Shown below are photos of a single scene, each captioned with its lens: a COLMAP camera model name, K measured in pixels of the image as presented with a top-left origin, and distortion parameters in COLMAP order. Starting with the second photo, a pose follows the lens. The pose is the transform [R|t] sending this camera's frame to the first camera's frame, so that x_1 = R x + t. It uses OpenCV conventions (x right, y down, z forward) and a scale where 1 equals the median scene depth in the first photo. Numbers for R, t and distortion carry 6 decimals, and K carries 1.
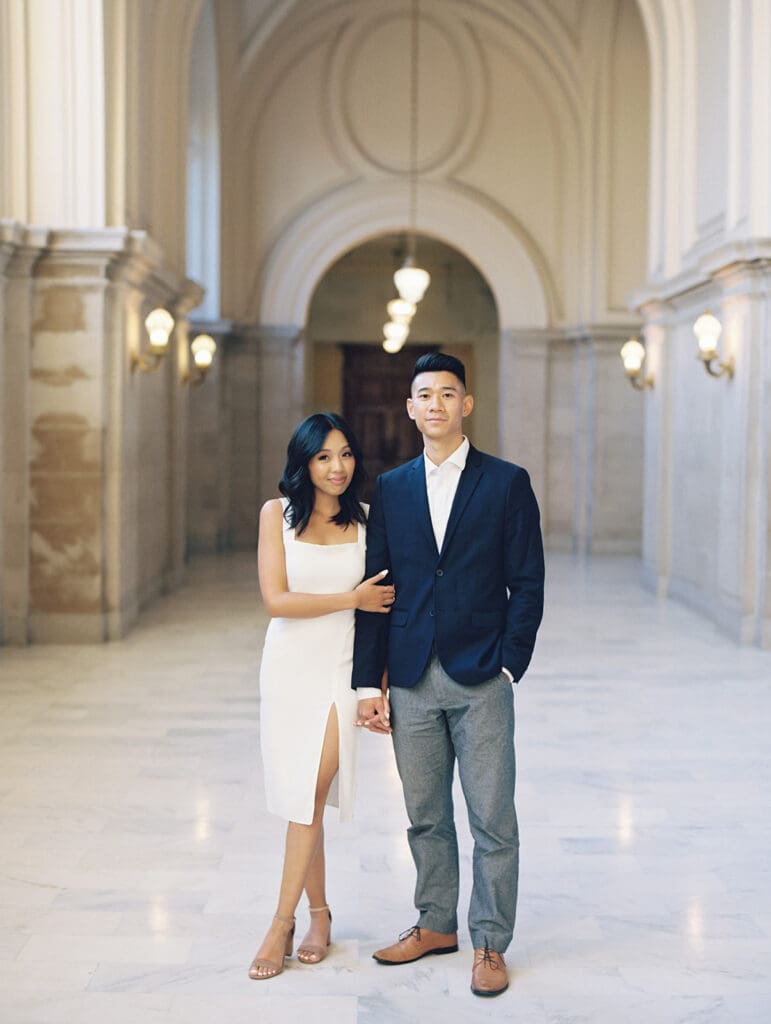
lens RADIAL K [[1619.4, 0, 338.9], [0, 1619.4, 511.8], [0, 0, 1]] dist [-0.047860, -0.130769]
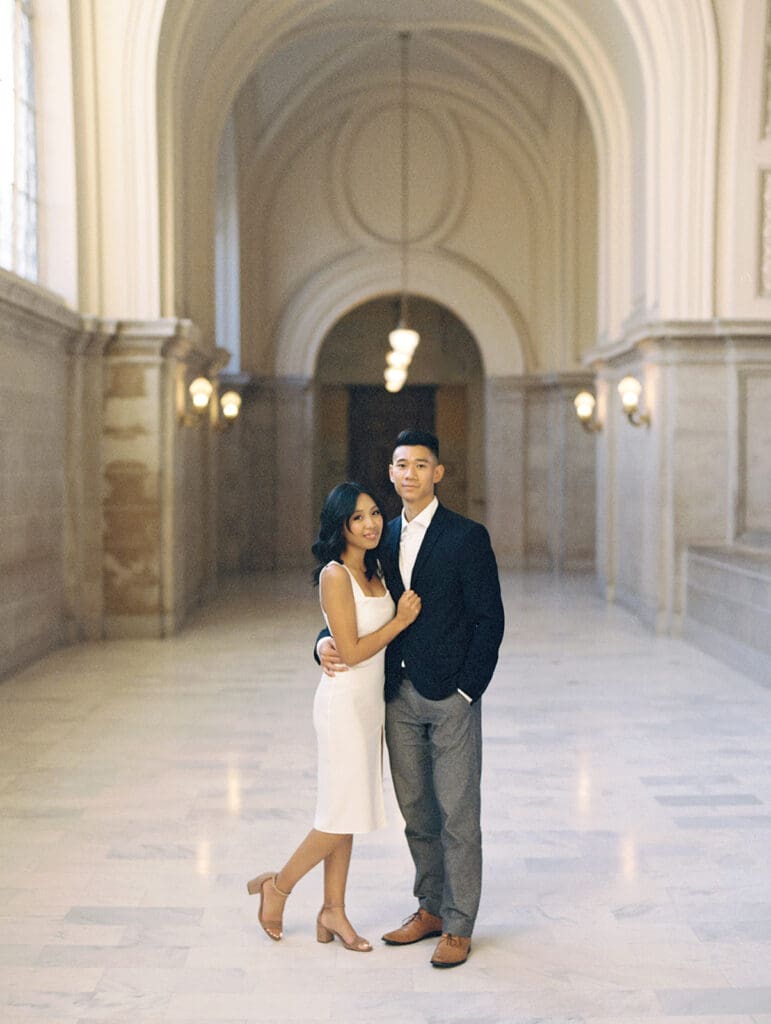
lens RADIAL K [[1694.1, 0, 385.5], [0, 1694.1, 512.0], [0, 0, 1]] dist [-0.070506, -0.055468]
pose [[0.999718, -0.010850, 0.021102, 0.005076], [0.011215, 0.999788, -0.017264, 0.004568], [-0.020910, 0.017496, 0.999628, -0.289342]]
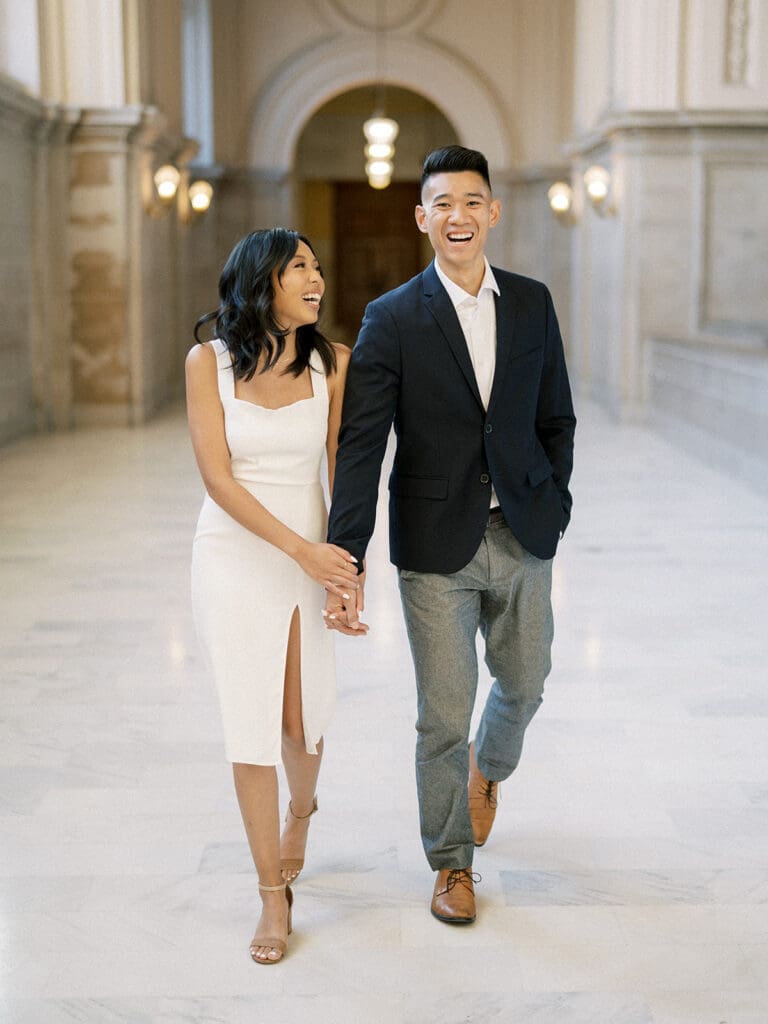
lens RADIAL K [[1832.7, 0, 441.3], [0, 1832.7, 483.2], [0, 0, 1]] dist [0.013543, -0.033253]
pose [[0.998739, -0.014430, 0.048090, 0.027209], [0.011113, 0.997587, 0.068533, 0.022305], [-0.048963, -0.067912, 0.996489, -0.396946]]
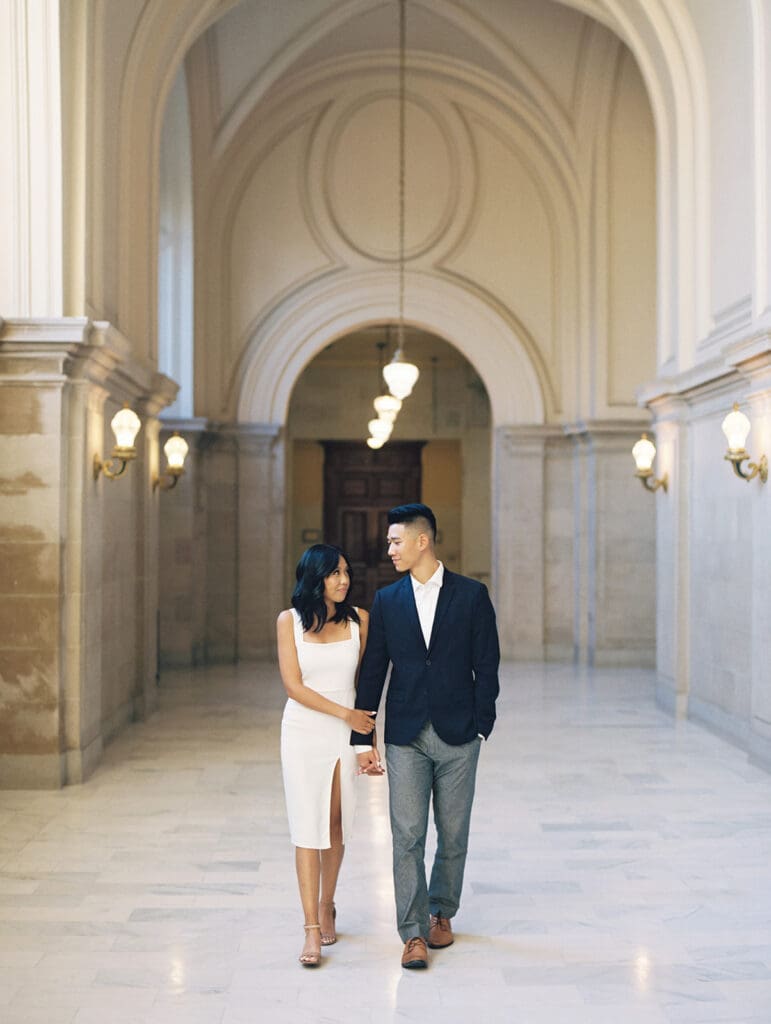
lens RADIAL K [[1619.4, 0, 338.9], [0, 1619.4, 511.8], [0, 0, 1]] dist [-0.047860, -0.130769]
pose [[0.999871, -0.006977, 0.014491, -0.005659], [0.007802, 0.998301, -0.057737, -0.013246], [-0.014064, 0.057843, 0.998227, 0.093596]]
